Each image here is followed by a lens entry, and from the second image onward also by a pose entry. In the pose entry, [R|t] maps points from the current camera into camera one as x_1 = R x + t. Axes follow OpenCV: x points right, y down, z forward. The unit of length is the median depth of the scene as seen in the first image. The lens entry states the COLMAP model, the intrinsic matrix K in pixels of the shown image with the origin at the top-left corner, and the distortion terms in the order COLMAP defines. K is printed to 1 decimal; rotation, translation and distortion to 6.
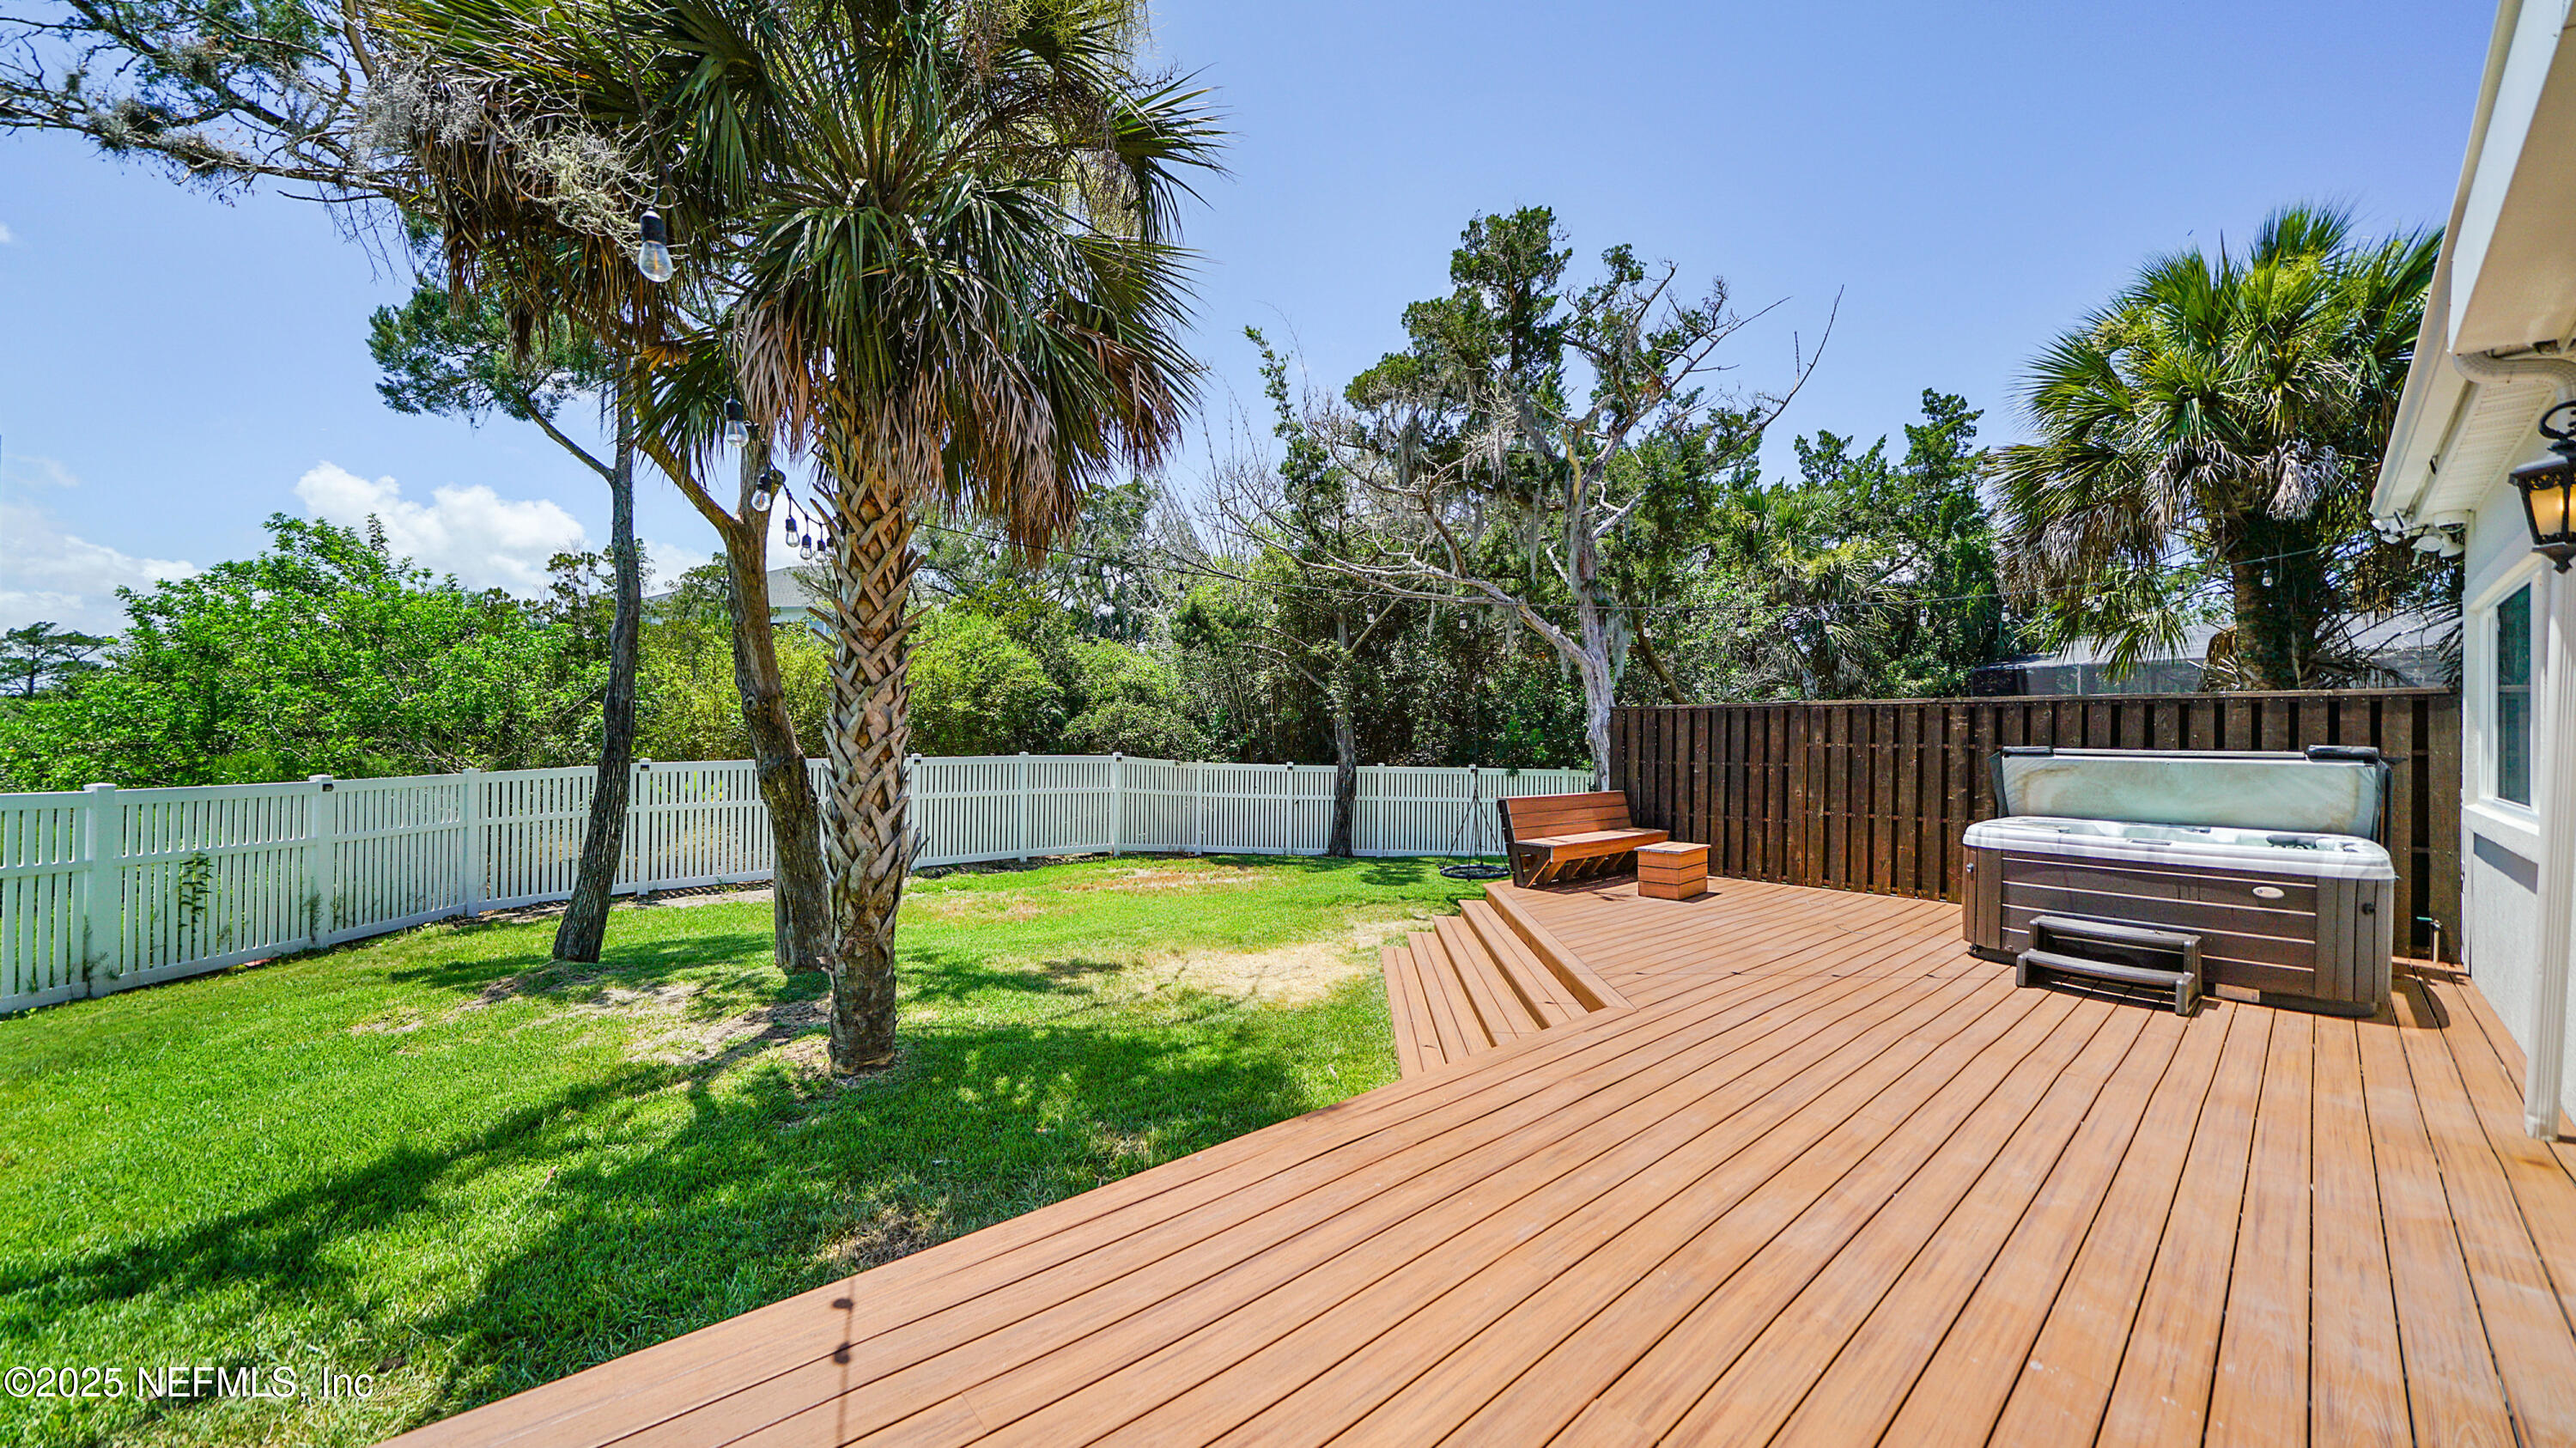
lens RADIAL K [[937.2, 0, 1279.0], [0, 937.2, 731.1], [0, 0, 1]] dist [-0.002152, -0.000471]
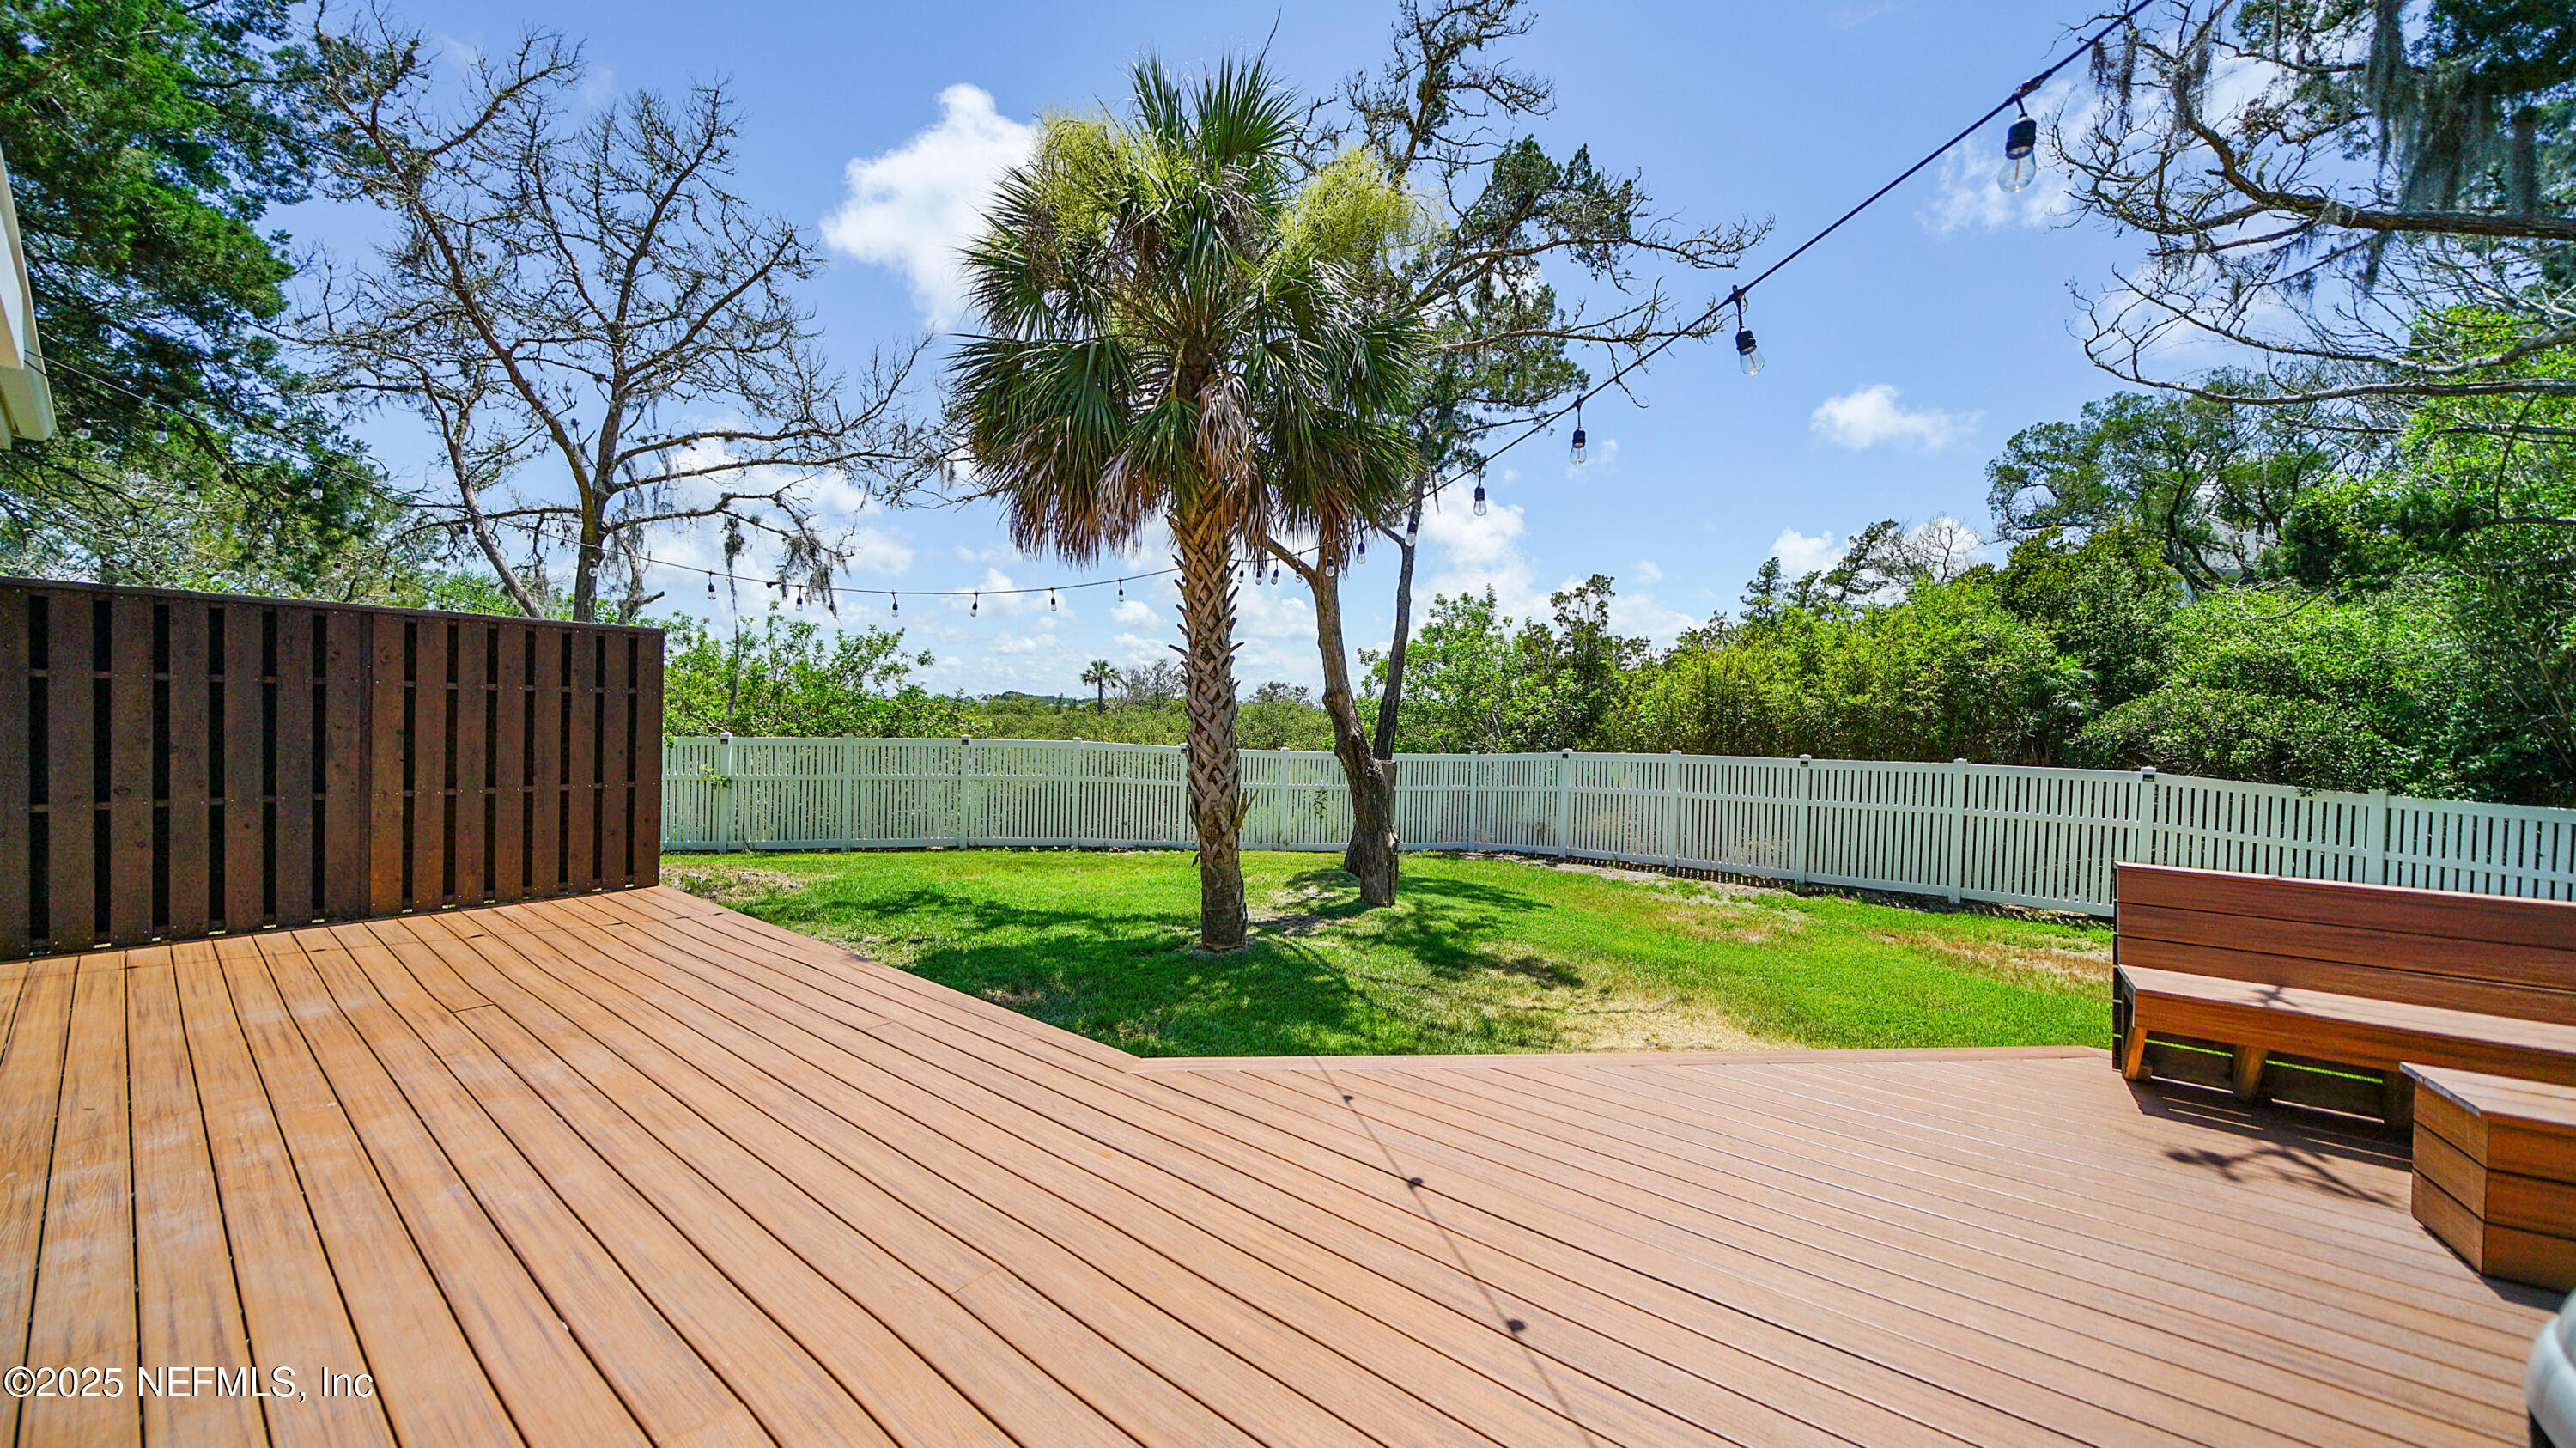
lens RADIAL K [[937.2, 0, 1290.4], [0, 937.2, 728.3], [0, 0, 1]] dist [-0.002152, -0.000471]
pose [[0.166518, 0.000831, -0.986038, 0.938668], [-0.019526, 0.999806, -0.002455, 0.024858], [0.985845, 0.019662, 0.166502, 0.834995]]
